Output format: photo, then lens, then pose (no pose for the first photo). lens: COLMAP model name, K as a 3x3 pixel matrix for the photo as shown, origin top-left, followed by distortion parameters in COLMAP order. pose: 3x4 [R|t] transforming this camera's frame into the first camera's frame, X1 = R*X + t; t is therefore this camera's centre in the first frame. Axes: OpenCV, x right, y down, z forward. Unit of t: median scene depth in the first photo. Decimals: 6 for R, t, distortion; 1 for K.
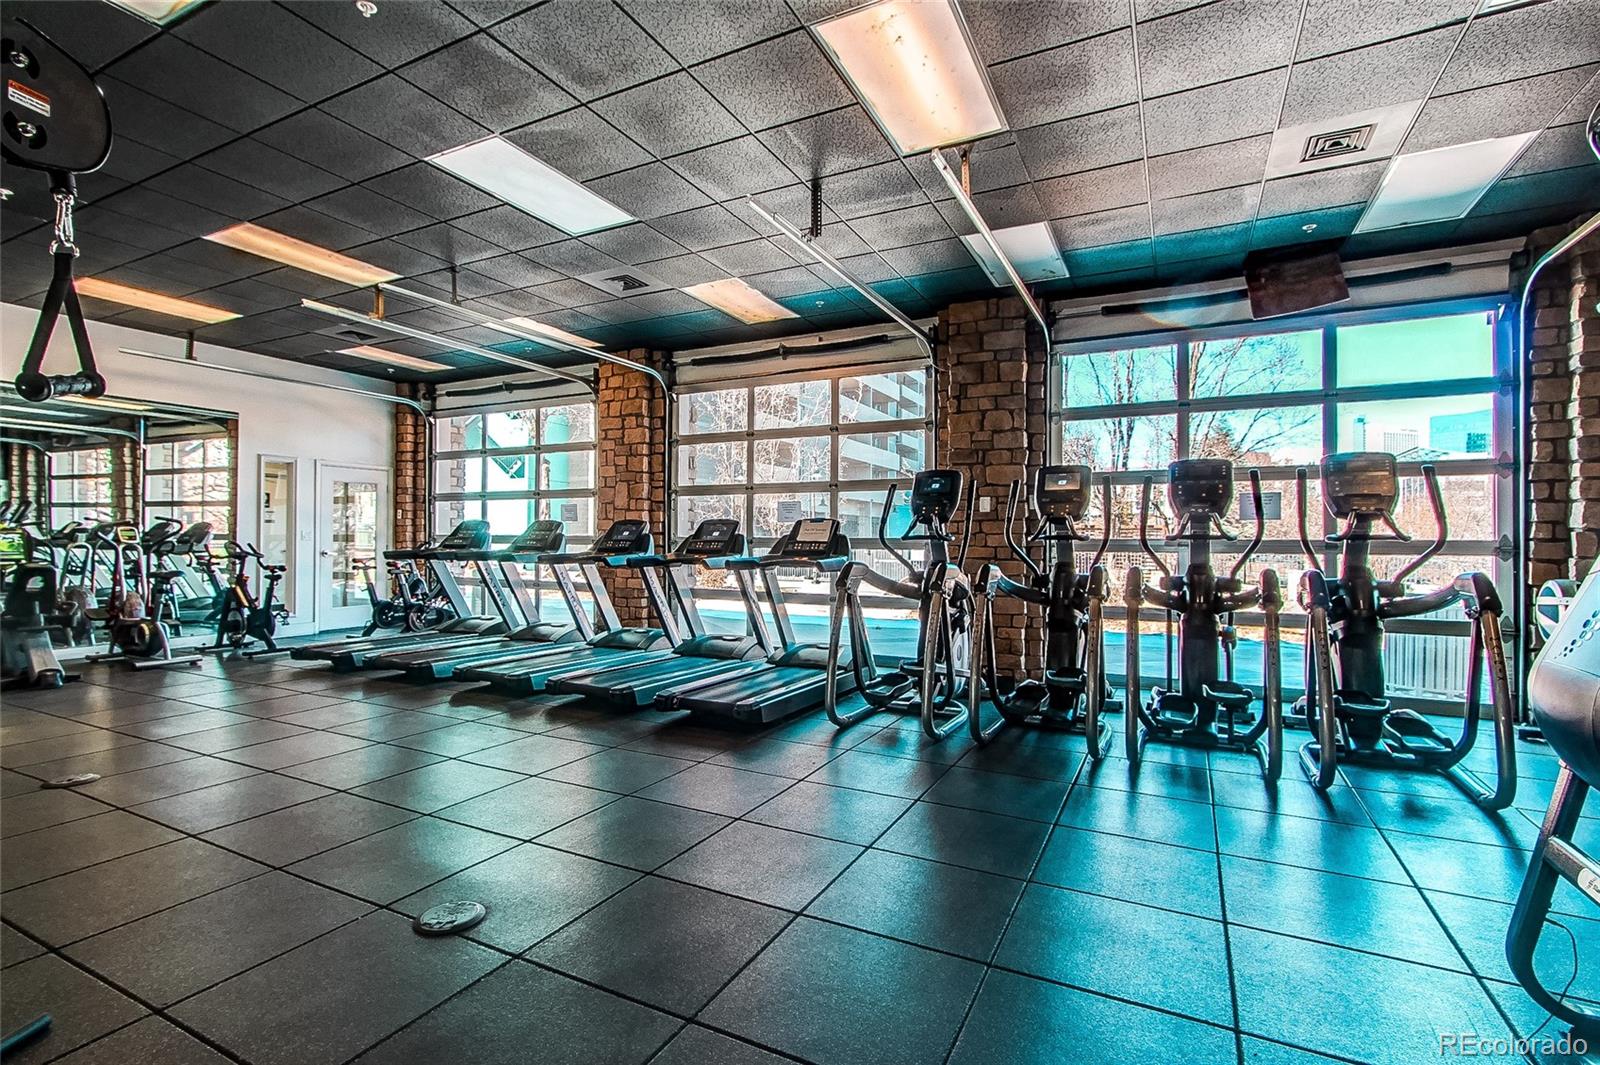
lens RADIAL K [[741.6, 0, 807.3], [0, 741.6, 538.7], [0, 0, 1]] dist [-0.004619, -0.000010]
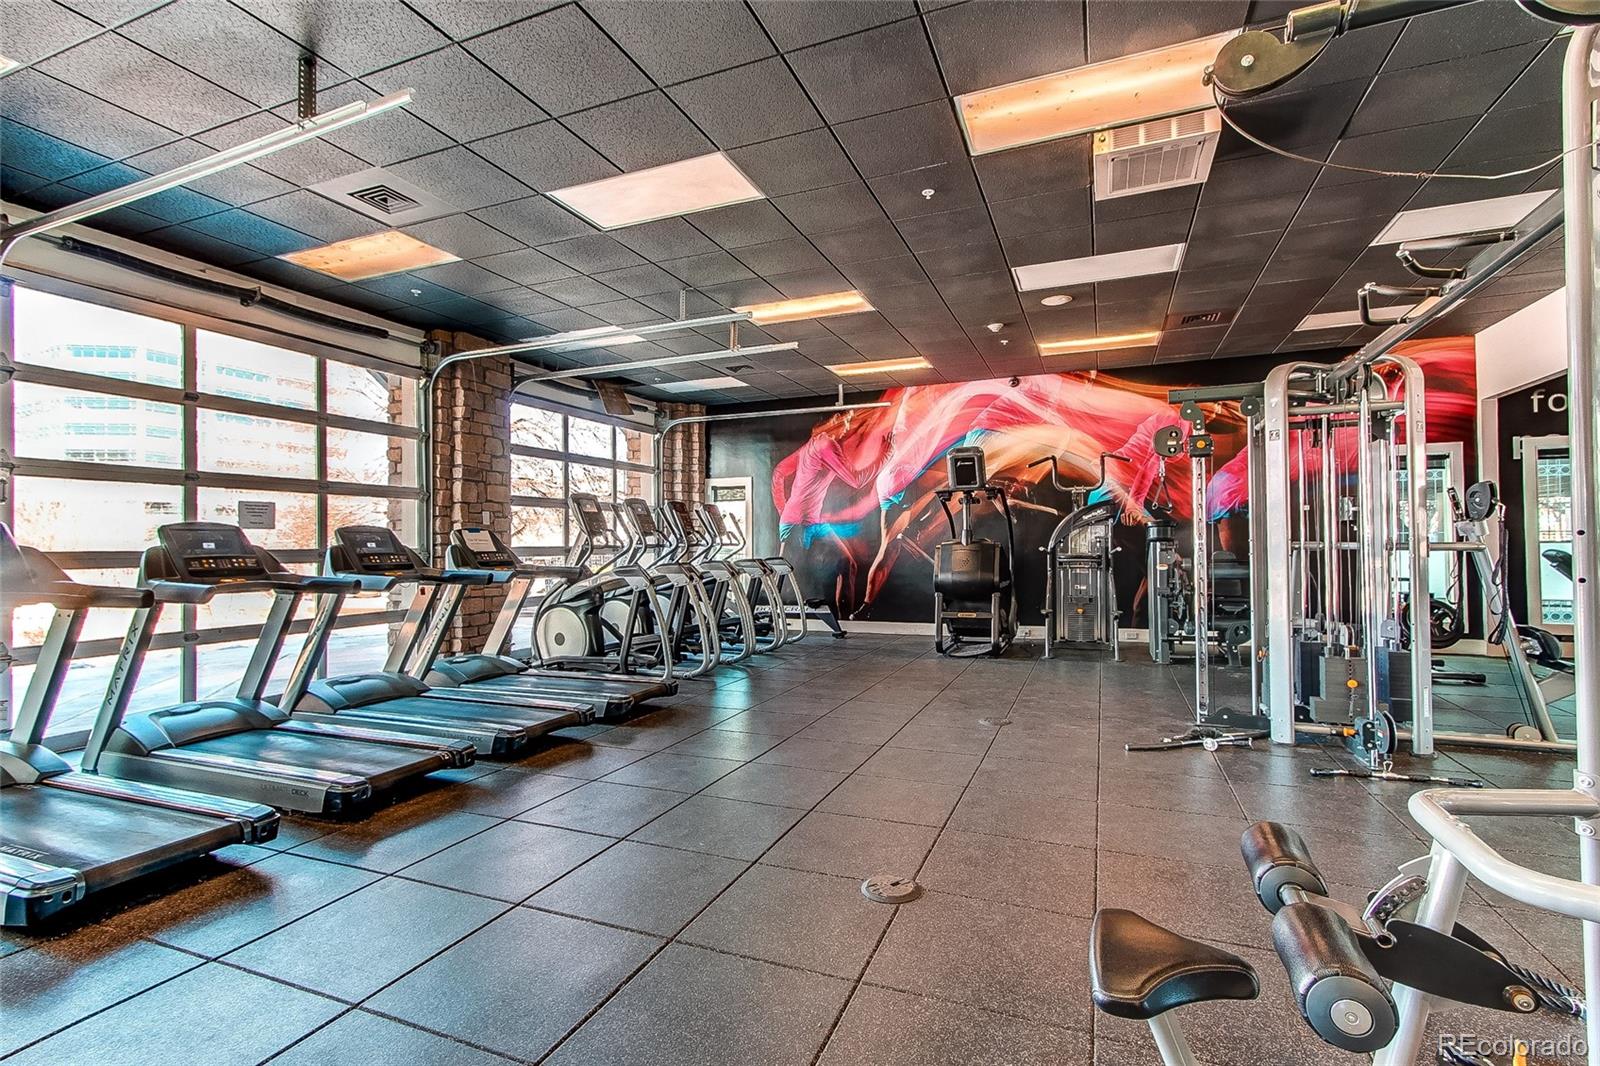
lens RADIAL K [[741.6, 0, 806.9], [0, 741.6, 533.6], [0, 0, 1]] dist [-0.004619, -0.000010]
pose [[-0.084034, -0.000540, 0.996463, -0.855447], [-0.011087, 0.999938, -0.000393, -0.025115], [-0.996401, -0.011080, -0.084035, 0.541580]]
